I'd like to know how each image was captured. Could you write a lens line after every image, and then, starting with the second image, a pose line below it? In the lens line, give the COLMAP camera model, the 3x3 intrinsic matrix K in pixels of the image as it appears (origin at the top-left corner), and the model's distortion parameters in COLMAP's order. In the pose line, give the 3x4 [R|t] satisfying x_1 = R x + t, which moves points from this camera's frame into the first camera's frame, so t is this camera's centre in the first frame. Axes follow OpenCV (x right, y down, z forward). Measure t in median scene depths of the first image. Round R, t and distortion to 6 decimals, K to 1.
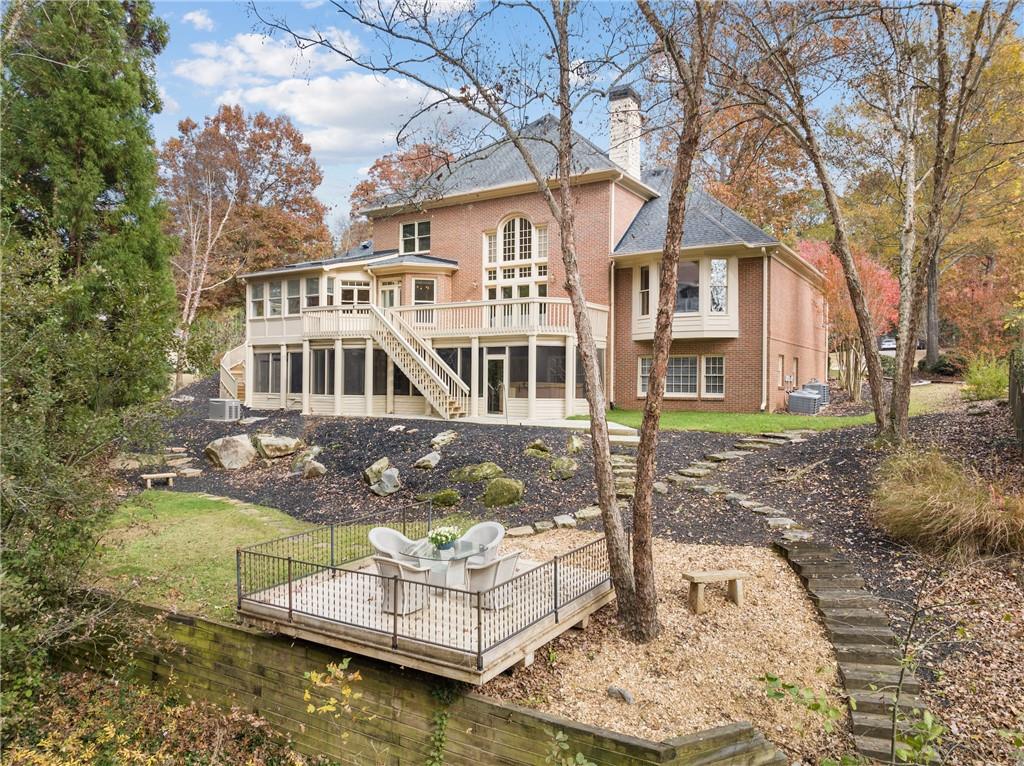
lens RADIAL K [[727.6, 0, 510.1], [0, 727.6, 382.4], [0, 0, 1]] dist [-0.031579, 0.003050]
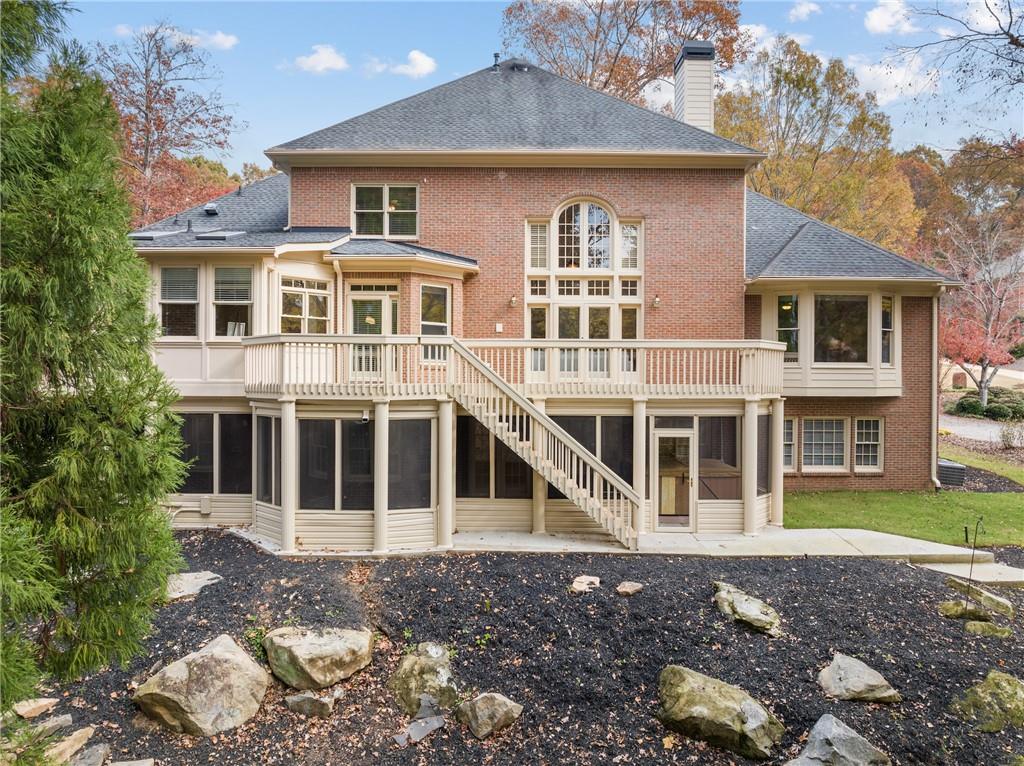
lens RADIAL K [[727.6, 0, 510.1], [0, 727.6, 382.4], [0, 0, 1]] dist [-0.031579, 0.003050]
pose [[0.838432, -0.004621, 0.544986, -0.402447], [-0.000084, 0.999963, 0.008607, -0.071228], [-0.545006, -0.007262, 0.838401, 0.488928]]
